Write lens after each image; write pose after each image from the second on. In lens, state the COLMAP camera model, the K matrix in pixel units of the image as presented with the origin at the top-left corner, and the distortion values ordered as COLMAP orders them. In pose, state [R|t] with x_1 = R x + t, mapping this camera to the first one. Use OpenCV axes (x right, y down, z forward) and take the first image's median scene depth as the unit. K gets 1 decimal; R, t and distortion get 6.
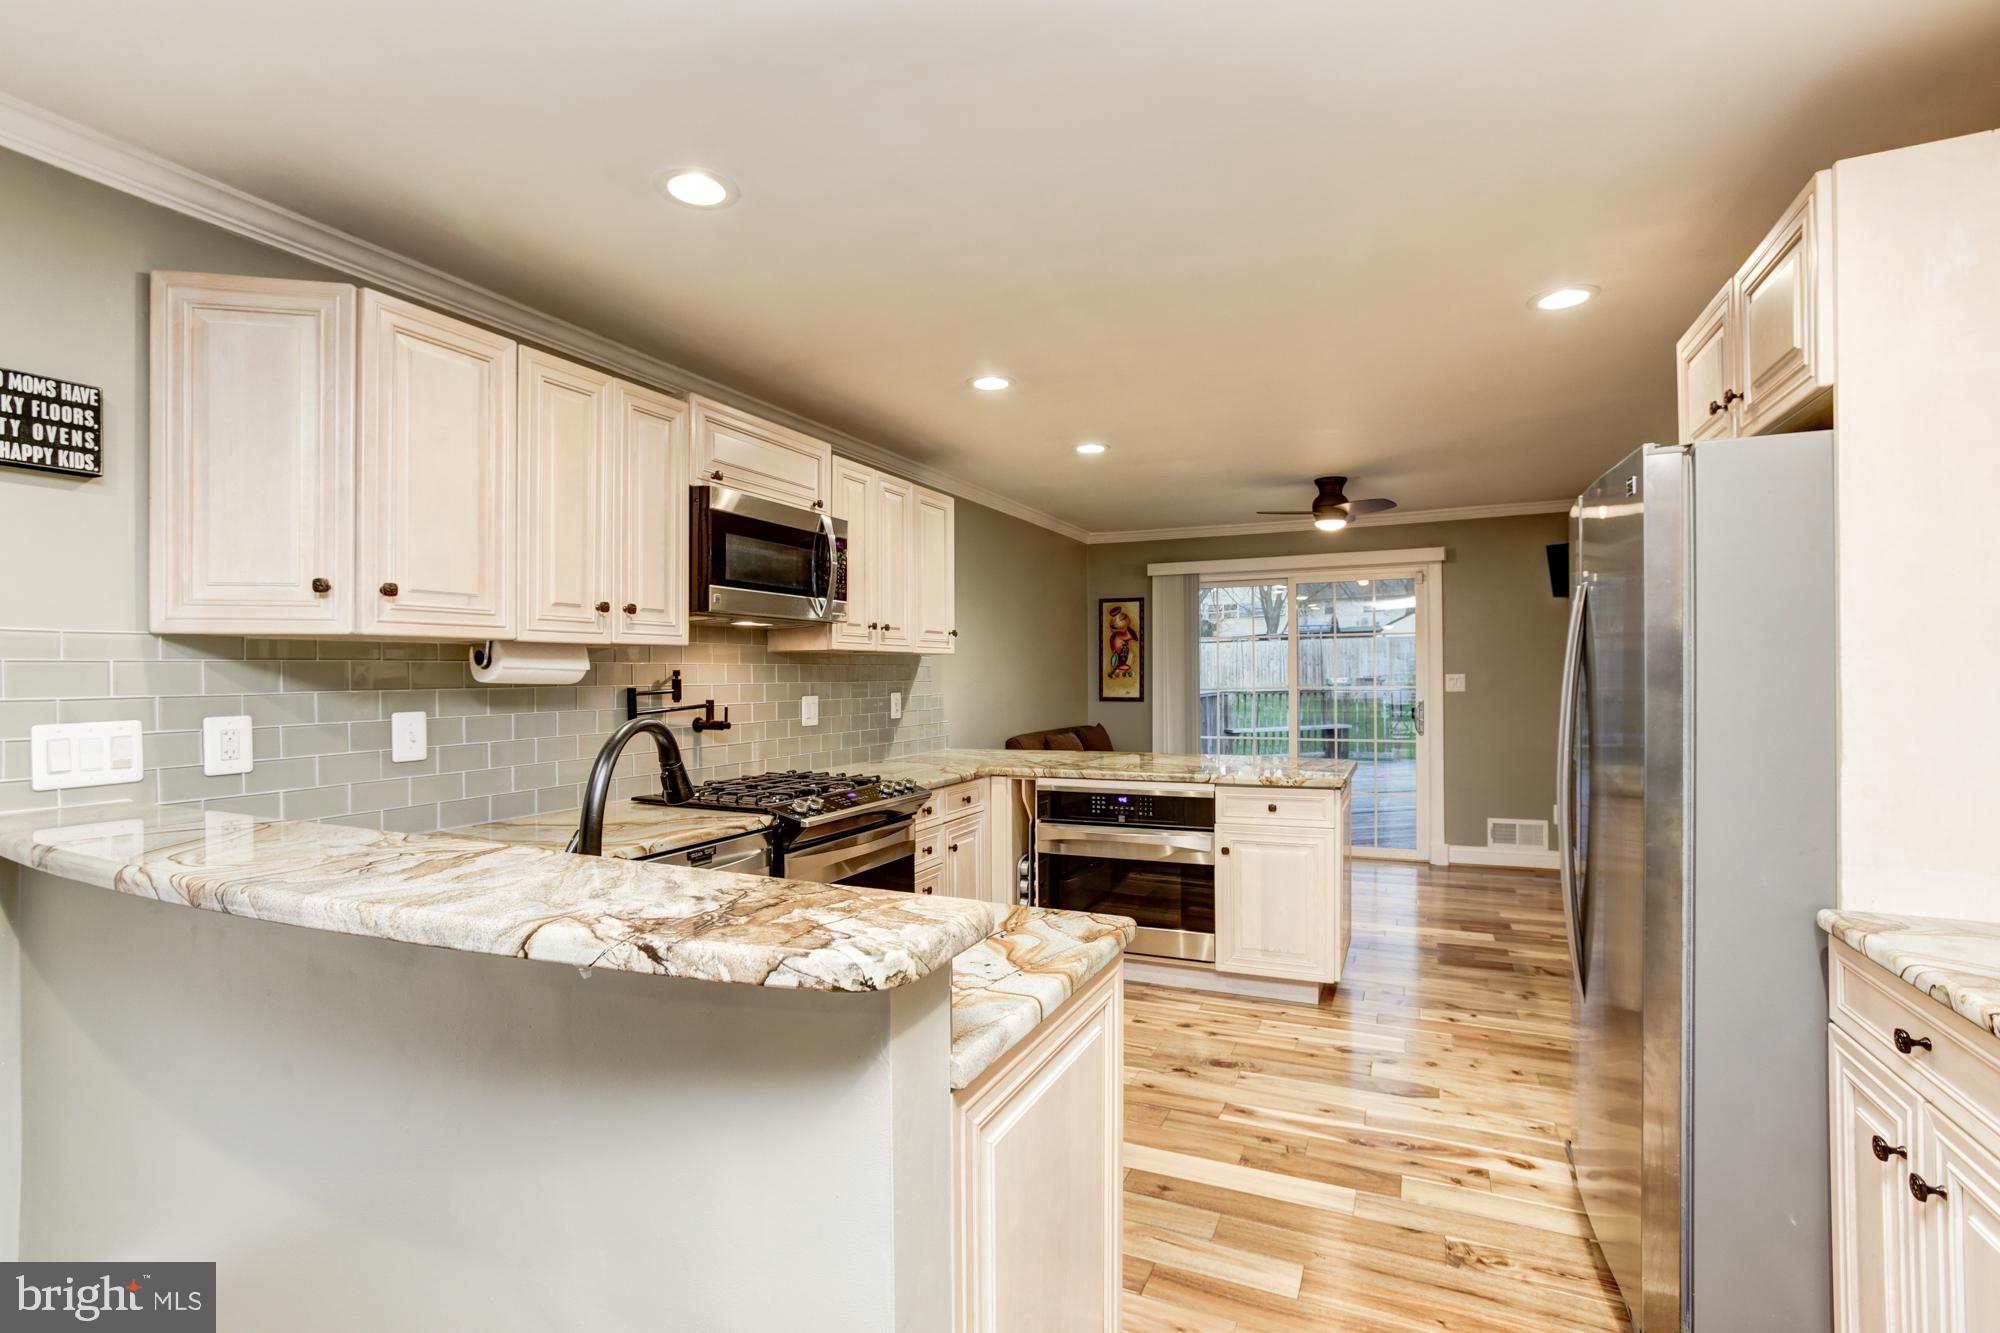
lens RADIAL K [[903.4, 0, 967.5], [0, 903.4, 665.4], [0, 0, 1]] dist [-0.047906, 0.022091]
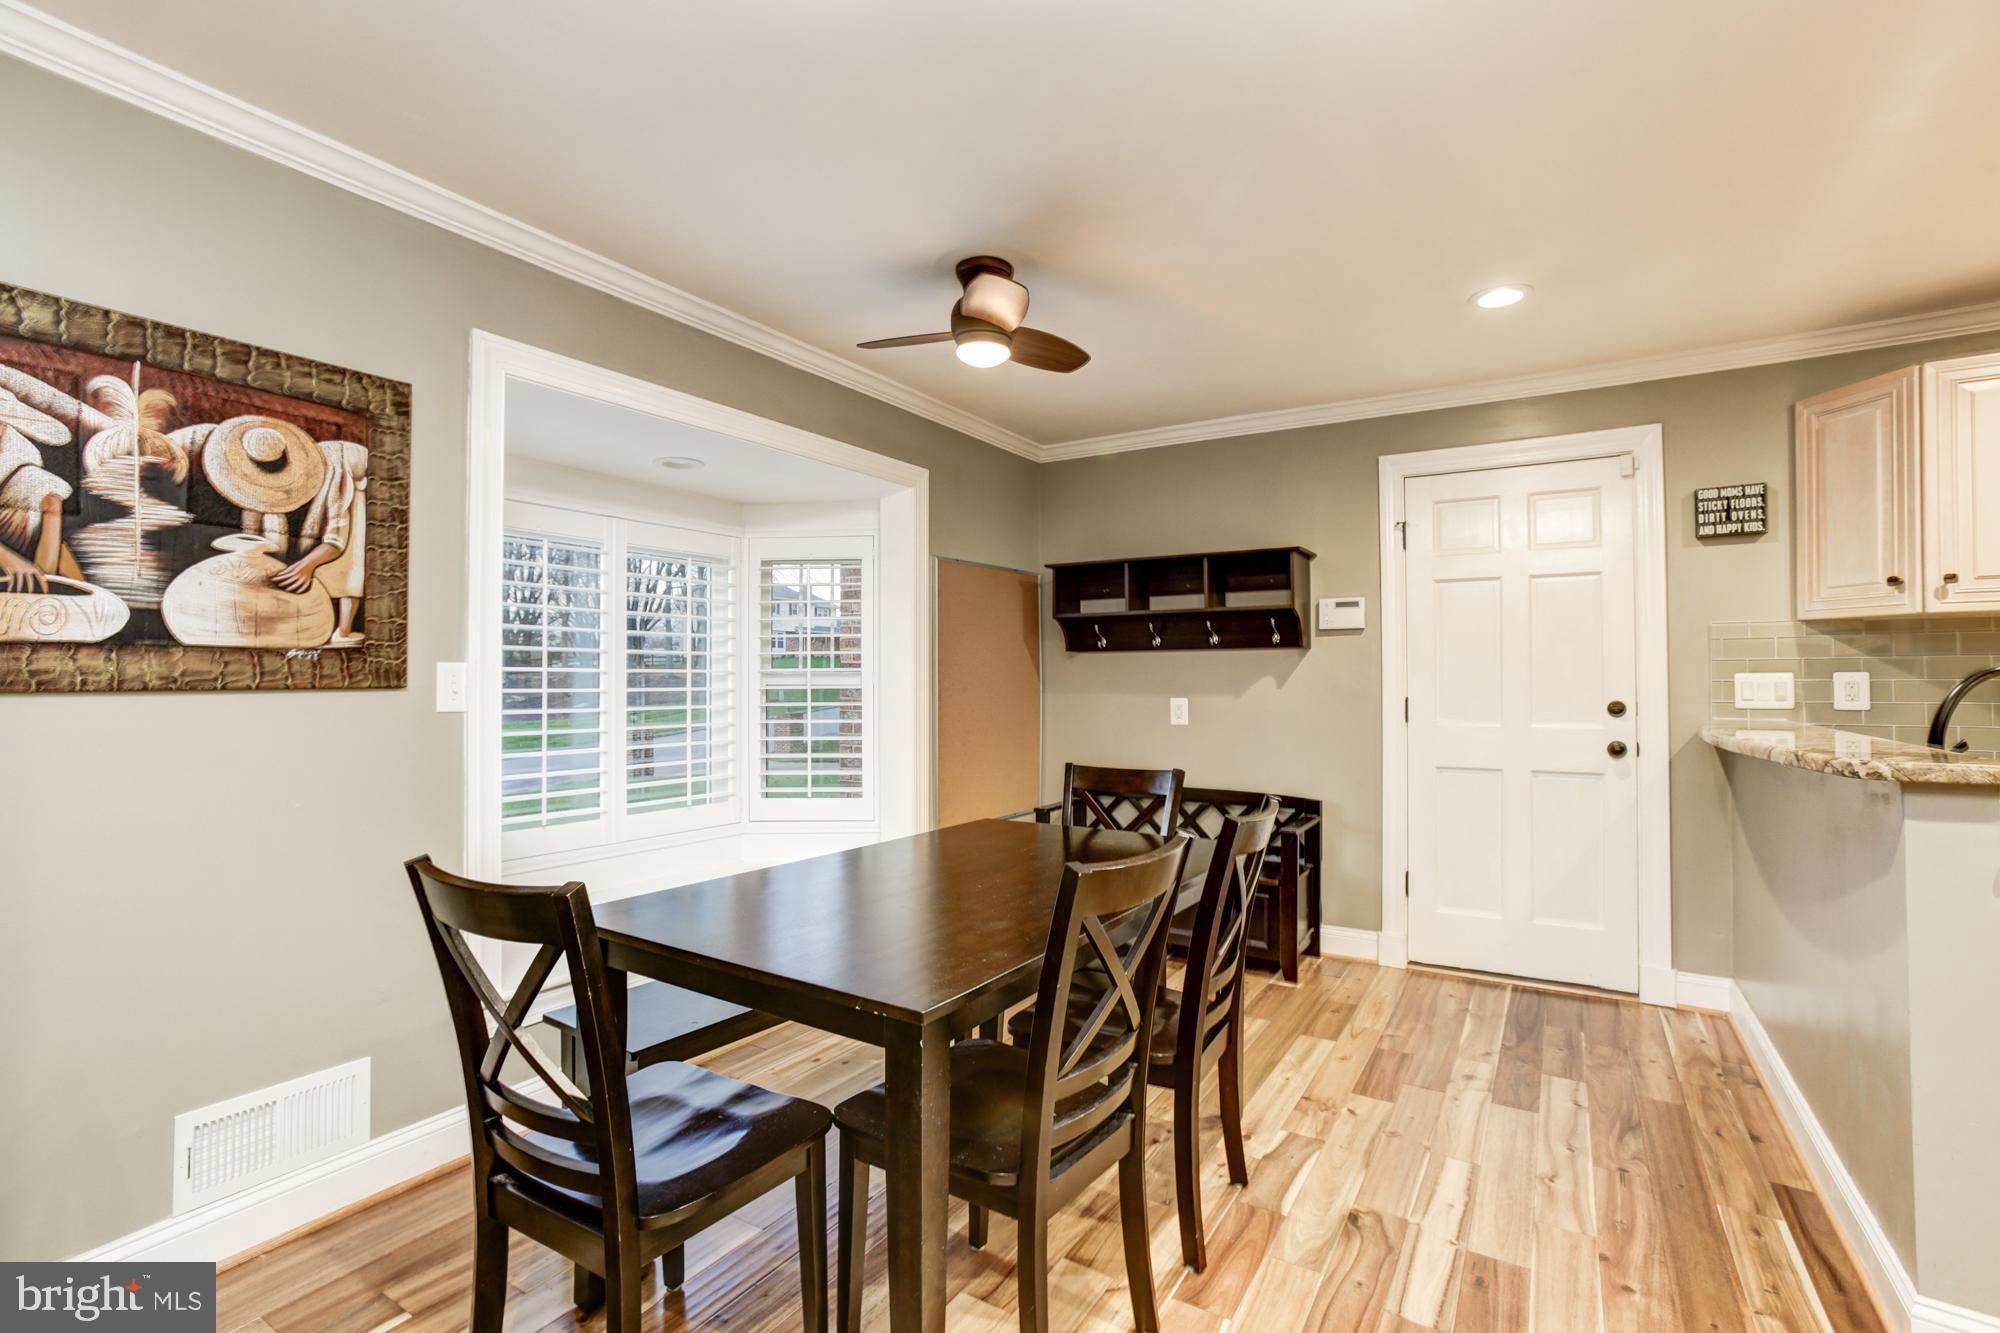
lens RADIAL K [[944.1, 0, 1000.0], [0, 944.1, 666.5], [0, 0, 1]] dist [-0.058122, 0.027007]
pose [[-0.090809, -0.004419, -0.995859, 0.467486], [0.011449, 0.999919, -0.005481, 0.021535], [0.995803, -0.011899, -0.090751, -0.172552]]
